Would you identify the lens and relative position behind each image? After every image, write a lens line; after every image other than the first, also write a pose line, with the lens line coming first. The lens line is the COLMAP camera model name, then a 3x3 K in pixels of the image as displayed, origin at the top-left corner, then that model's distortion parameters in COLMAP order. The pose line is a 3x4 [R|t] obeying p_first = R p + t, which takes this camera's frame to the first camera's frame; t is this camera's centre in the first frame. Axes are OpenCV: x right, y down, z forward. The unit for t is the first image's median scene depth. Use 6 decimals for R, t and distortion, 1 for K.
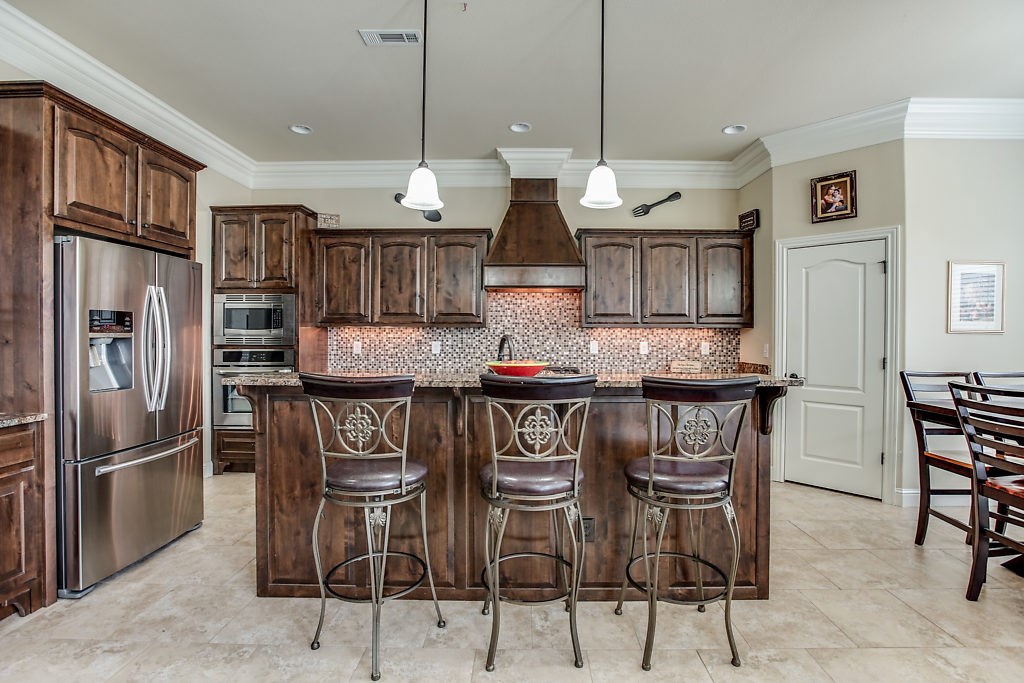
lens RADIAL K [[477.1, 0, 516.4], [0, 477.1, 337.8], [0, 0, 1]] dist [-0.047989, 0.012149]
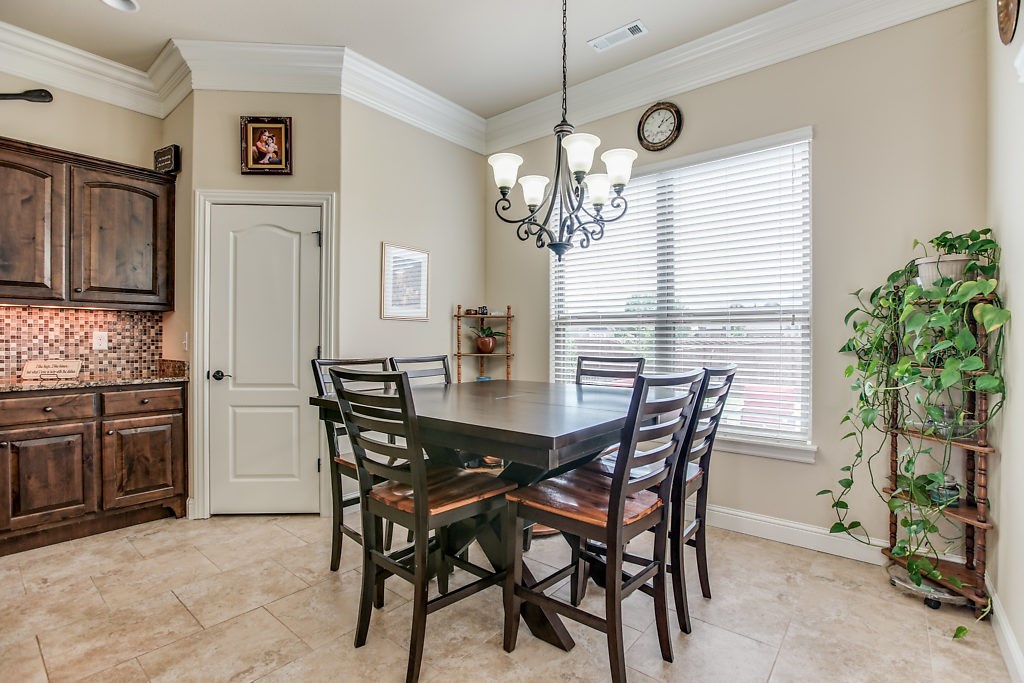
lens RADIAL K [[481.6, 0, 503.5], [0, 481.6, 340.5], [0, 0, 1]] dist [-0.005466, 0.000502]
pose [[0.640953, -0.002941, 0.767575, 0.267627], [0.004109, 0.999991, 0.000400, 0.026964], [-0.767569, 0.002898, 0.640959, 0.144856]]
